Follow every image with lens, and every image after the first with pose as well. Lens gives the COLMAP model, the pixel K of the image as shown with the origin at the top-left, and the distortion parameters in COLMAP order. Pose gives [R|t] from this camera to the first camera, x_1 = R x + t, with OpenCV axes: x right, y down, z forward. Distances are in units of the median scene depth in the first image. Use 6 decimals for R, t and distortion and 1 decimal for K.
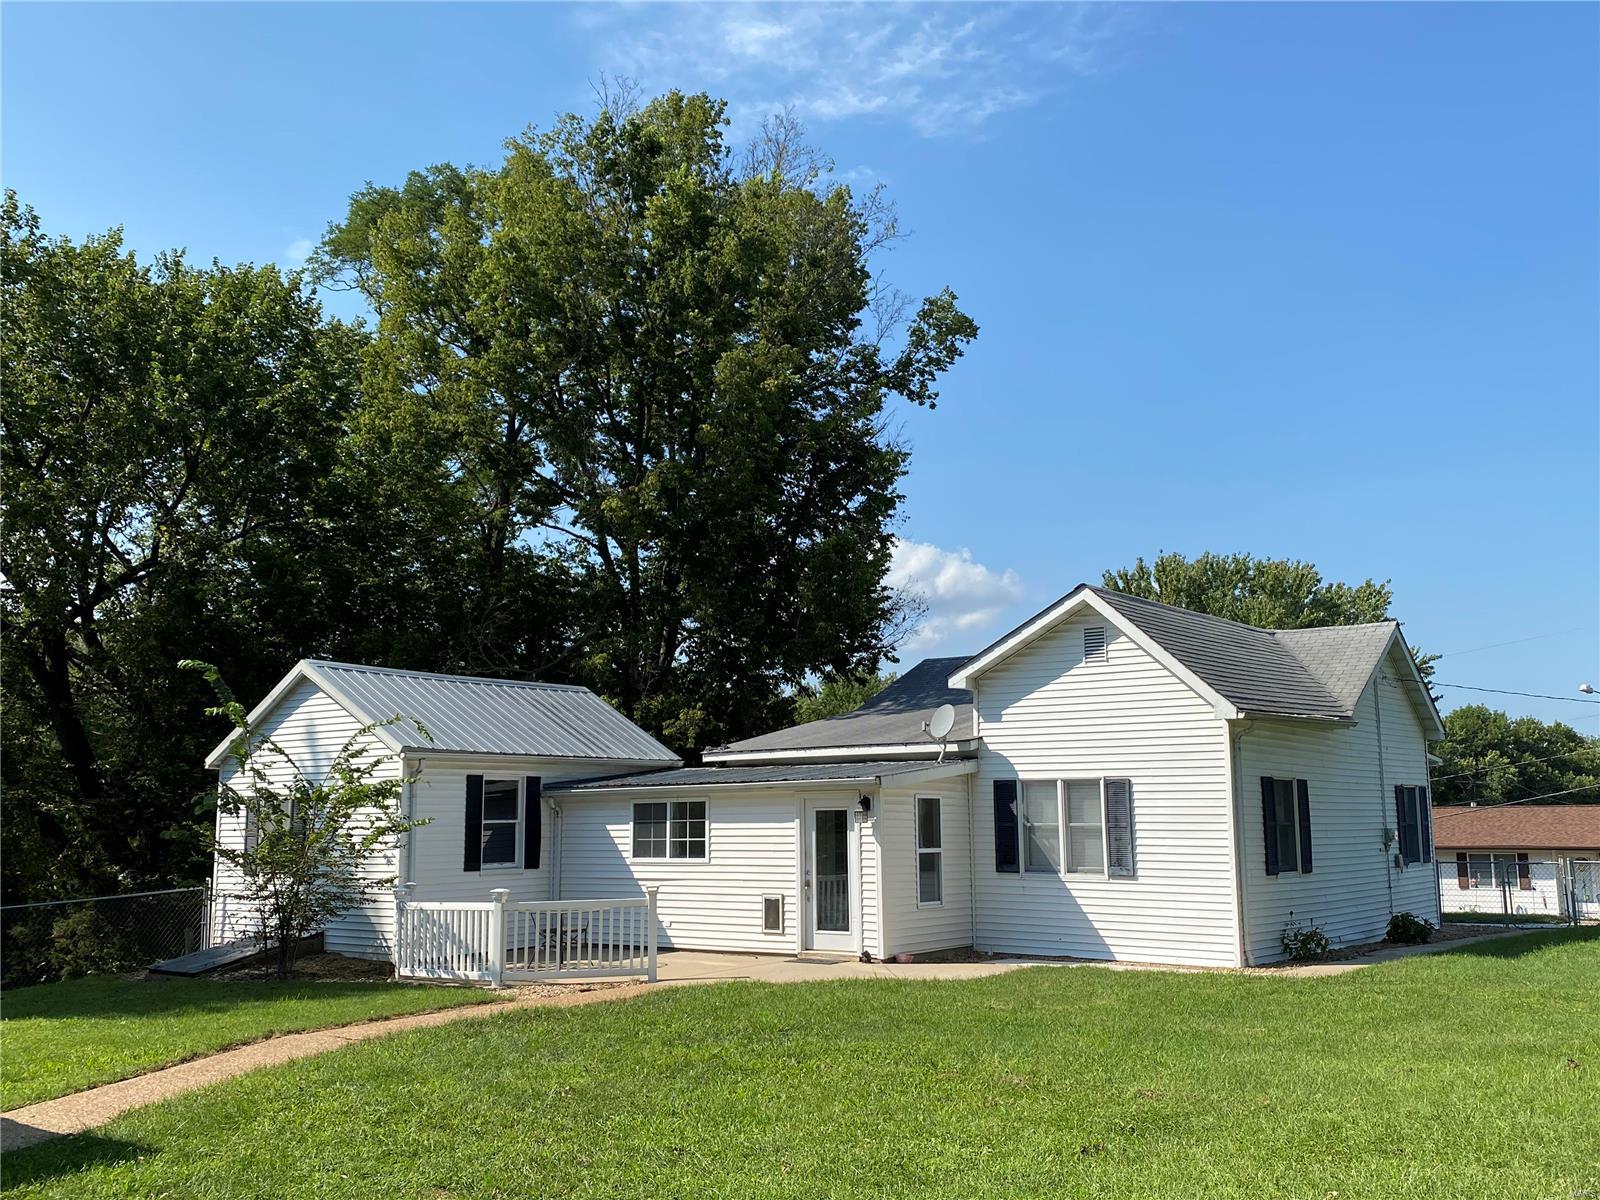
lens RADIAL K [[1465.7, 0, 807.2], [0, 1465.7, 600.5], [0, 0, 1]] dist [0.048513, 0.000000]
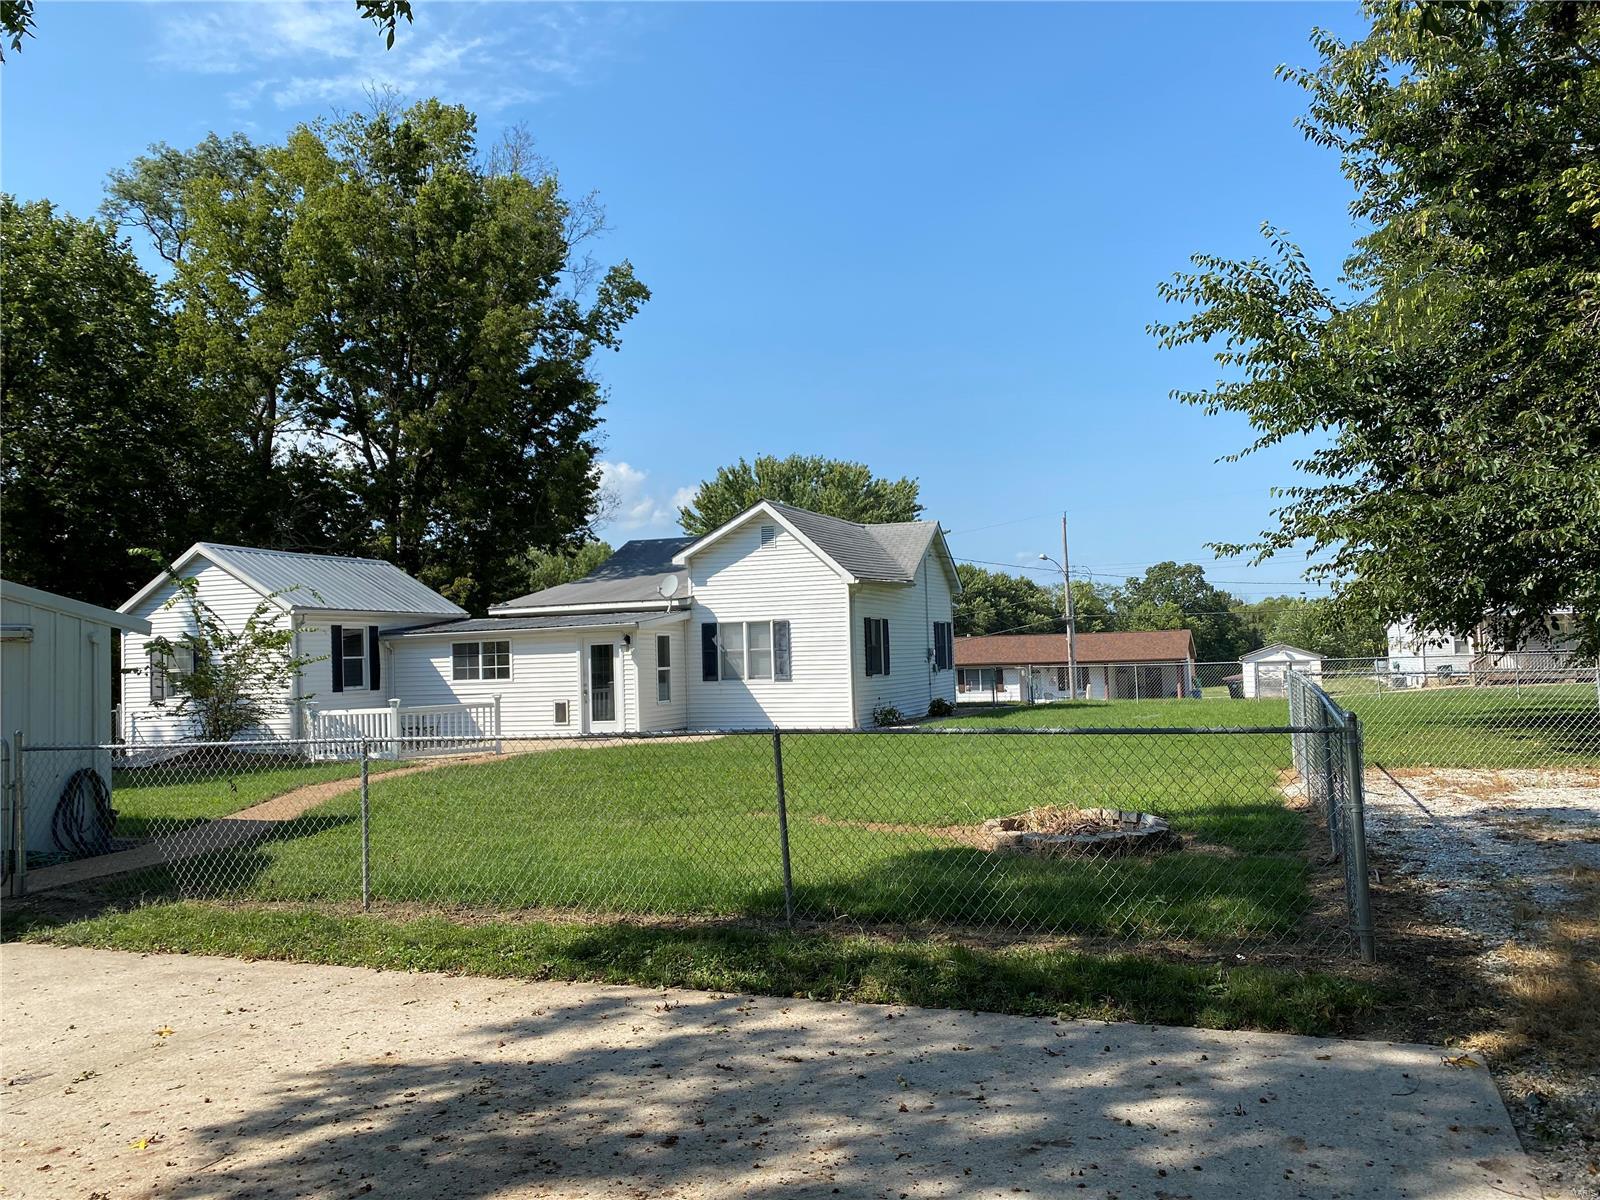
lens RADIAL K [[1229.9, 0, 800.9], [0, 1229.9, 588.7], [0, 0, 1]] dist [0.056289, -0.071090]
pose [[0.958284, -0.007624, 0.285715, -0.133839], [-0.018381, 0.995931, 0.088225, -0.028868], [-0.285225, -0.089796, 0.954245, -0.252584]]
